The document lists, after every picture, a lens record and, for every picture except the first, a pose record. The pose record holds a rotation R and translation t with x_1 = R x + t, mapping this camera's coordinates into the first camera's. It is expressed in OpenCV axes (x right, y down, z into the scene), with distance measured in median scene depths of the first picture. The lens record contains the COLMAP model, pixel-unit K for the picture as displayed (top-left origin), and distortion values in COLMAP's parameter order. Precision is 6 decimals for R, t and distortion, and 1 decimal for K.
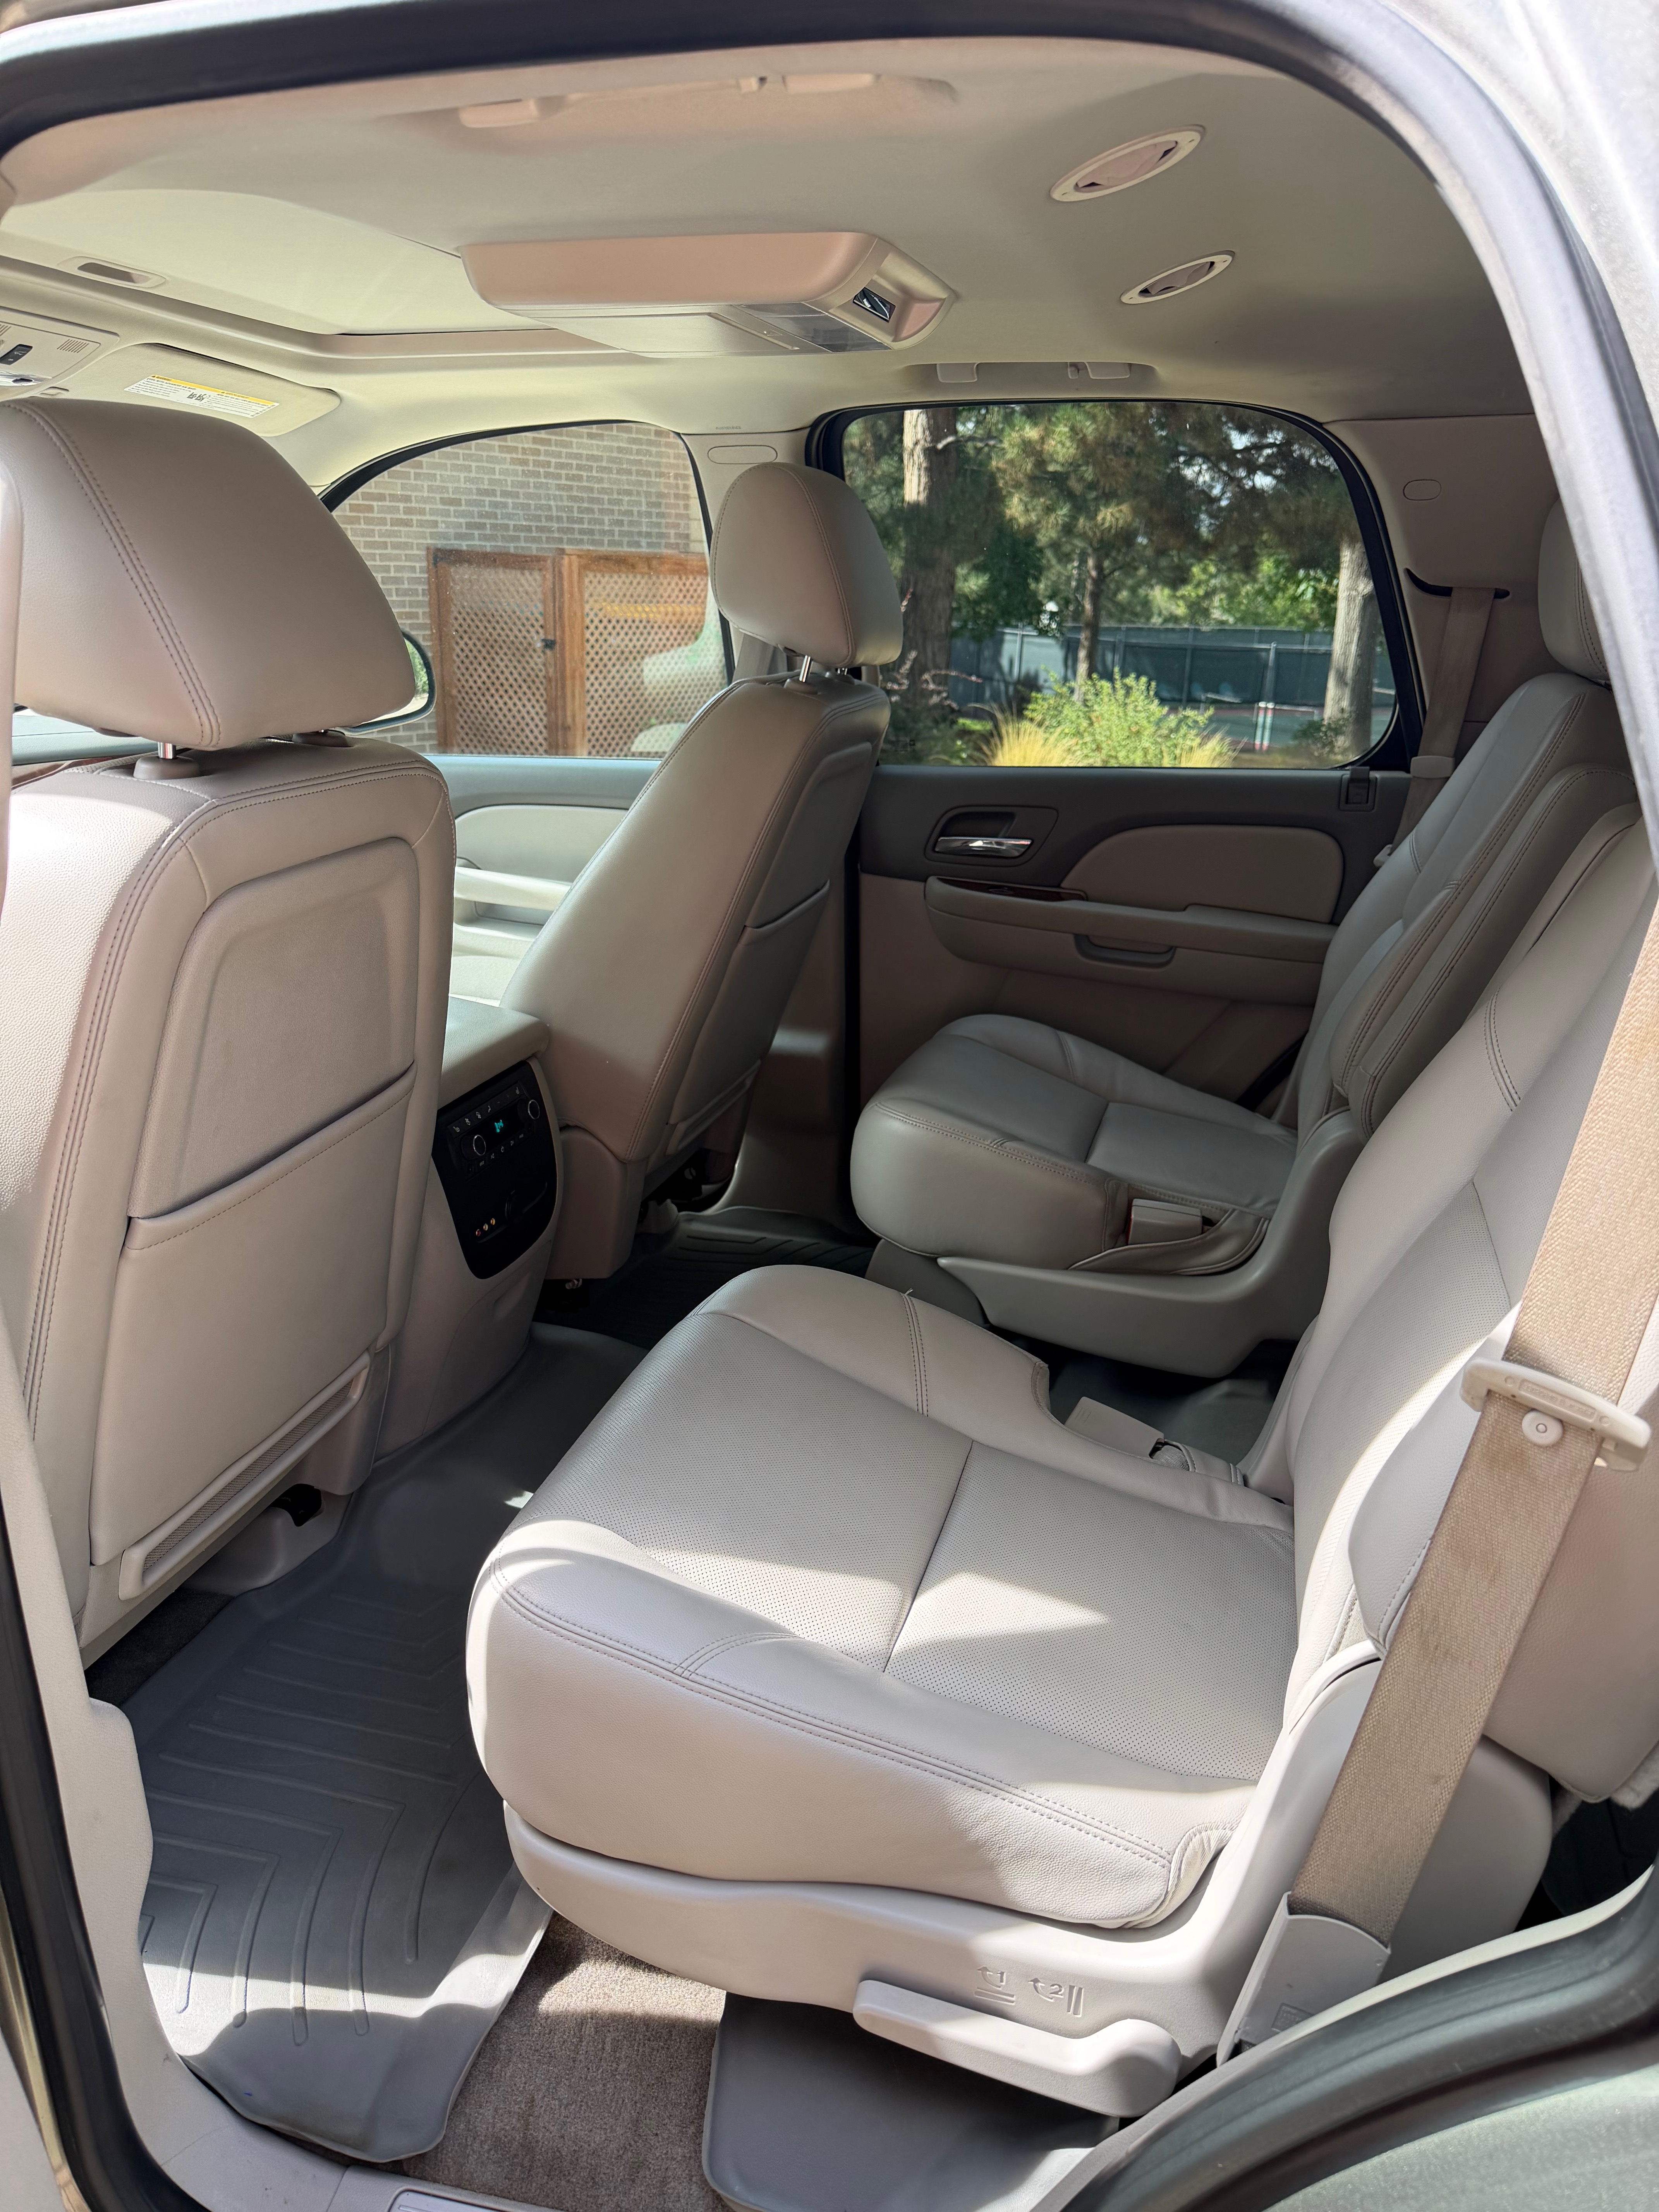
lens RADIAL K [[1637.3, 0, 899.4], [0, 1637.3, 1114.5], [0, 0, 1]] dist [0.060899, -0.123757]
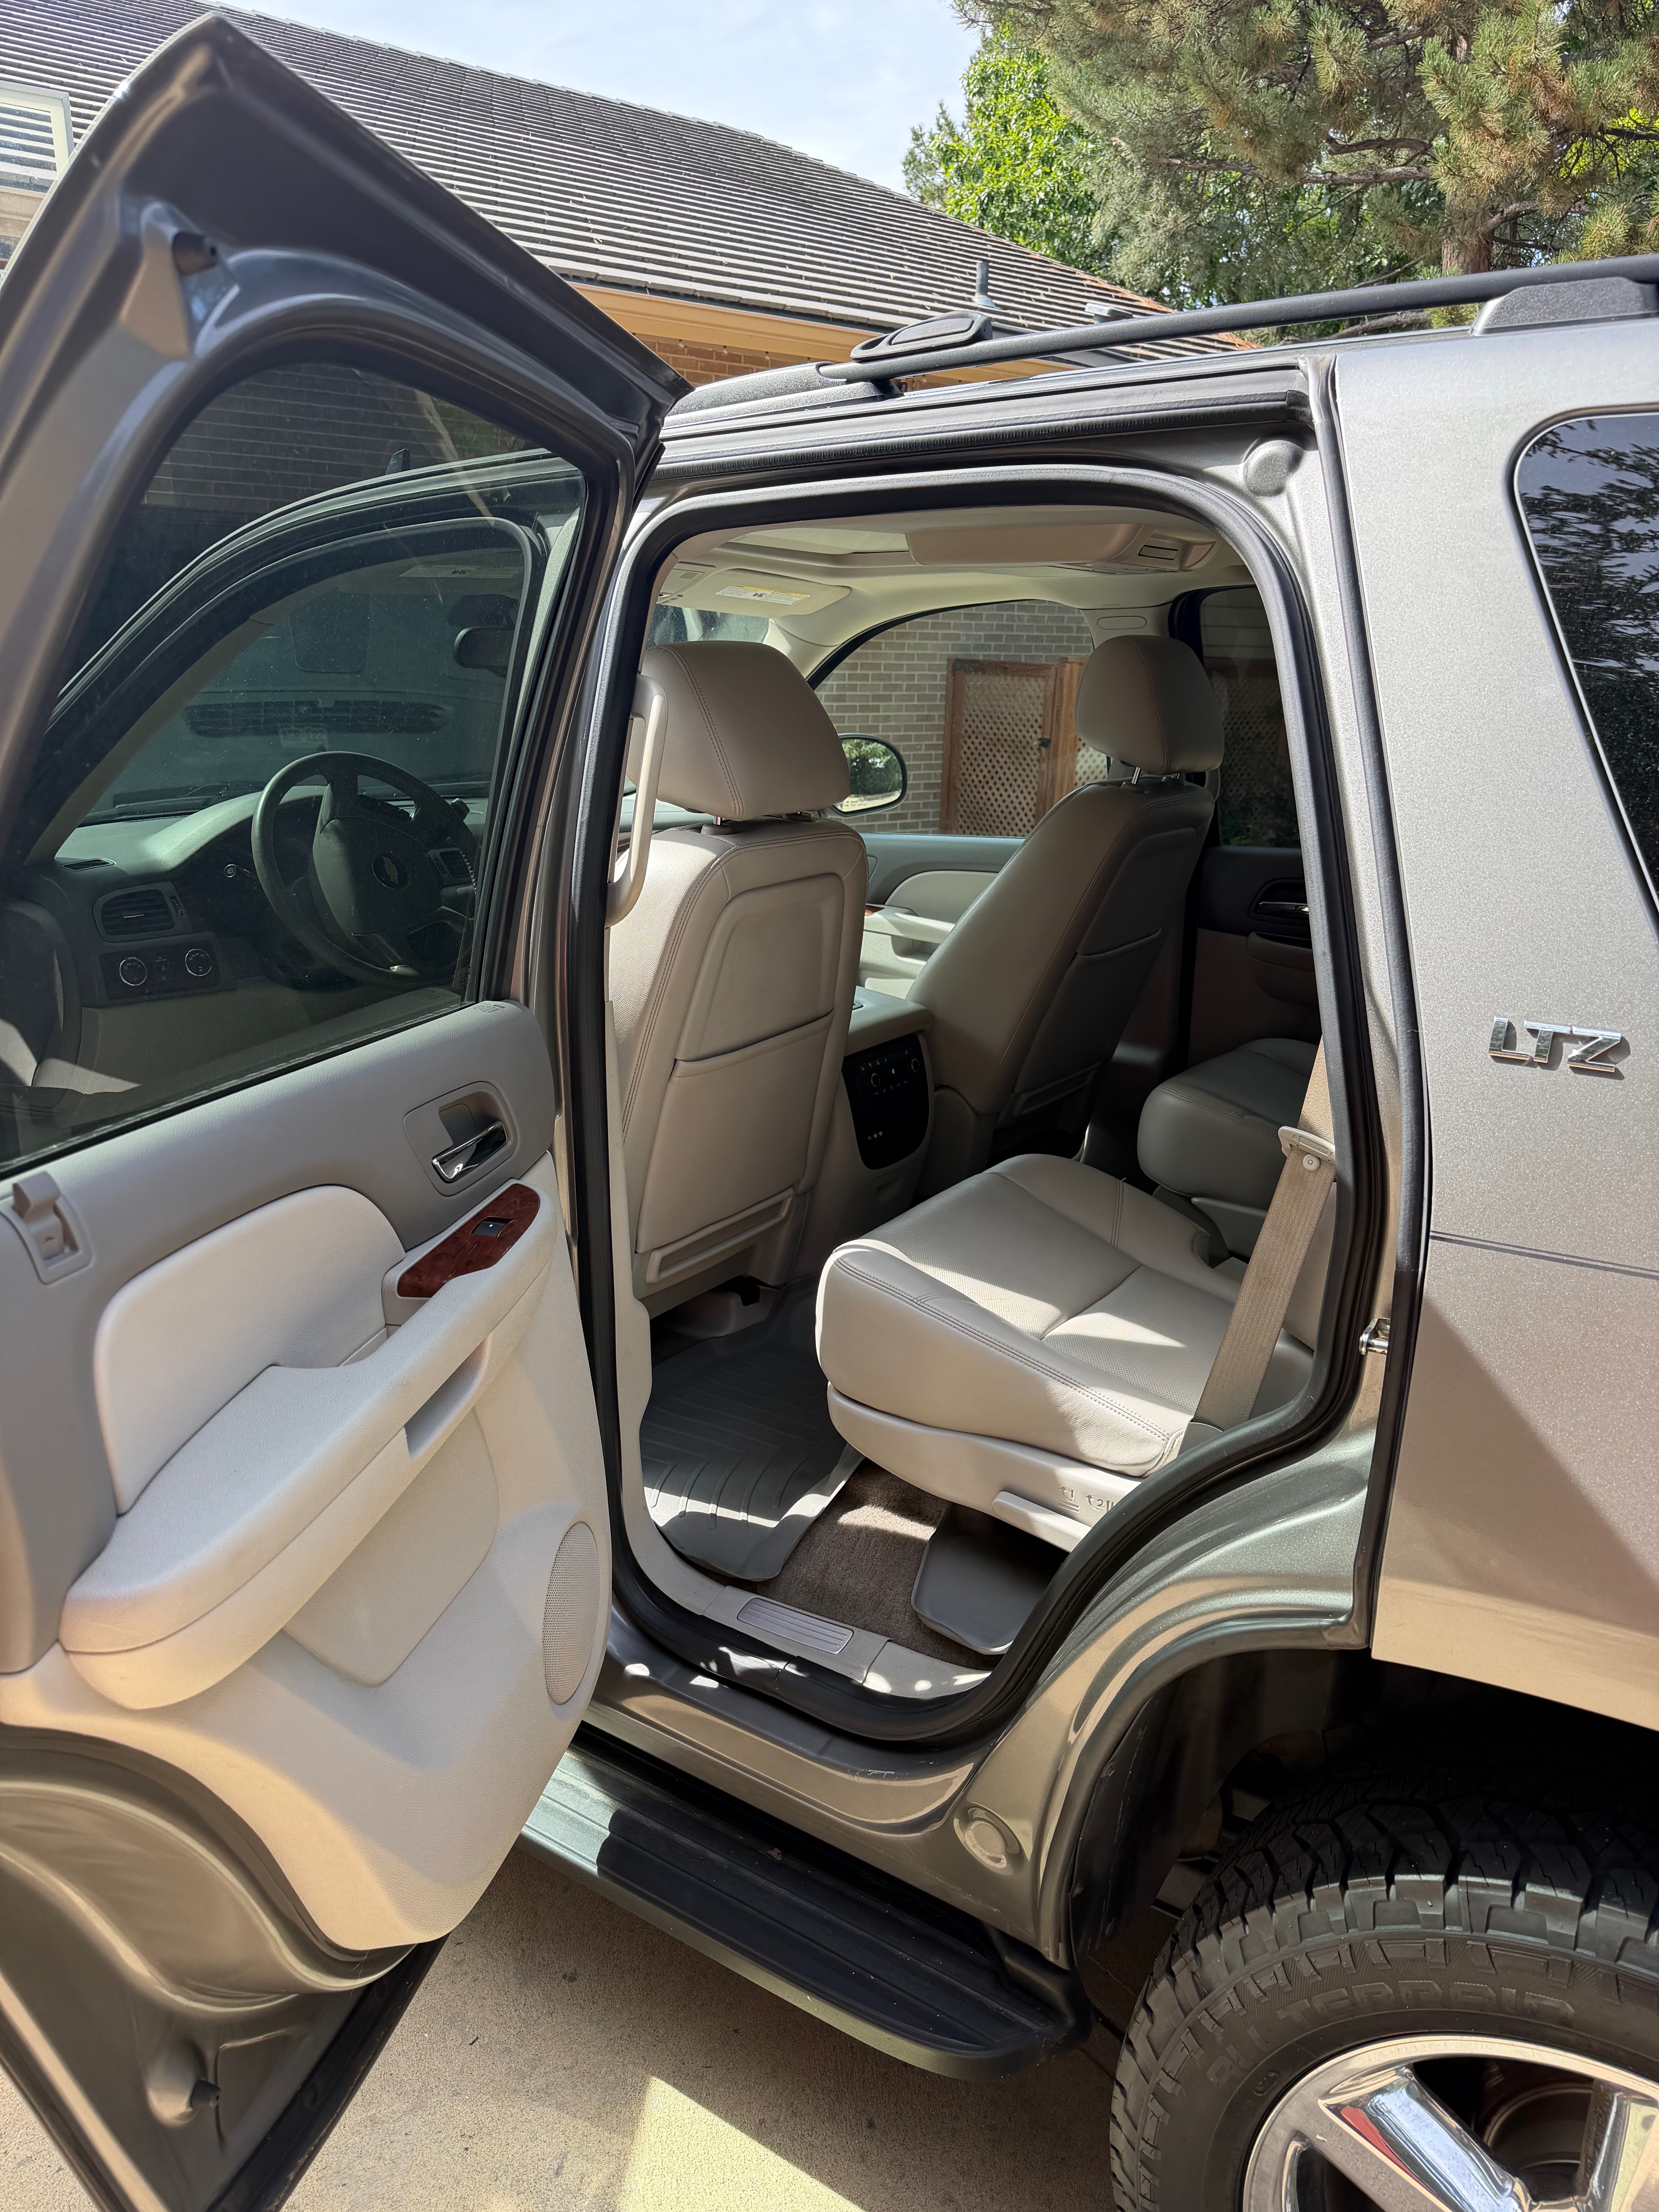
lens RADIAL K [[1678.5, 0, 788.7], [0, 1678.5, 1110.5], [0, 0, 1]] dist [0.015250, -0.012655]
pose [[0.932977, 0.076623, -0.351686, 0.265020], [-0.097323, 0.994386, -0.041536, 0.143019], [0.346529, 0.072980, 0.935196, -0.592013]]
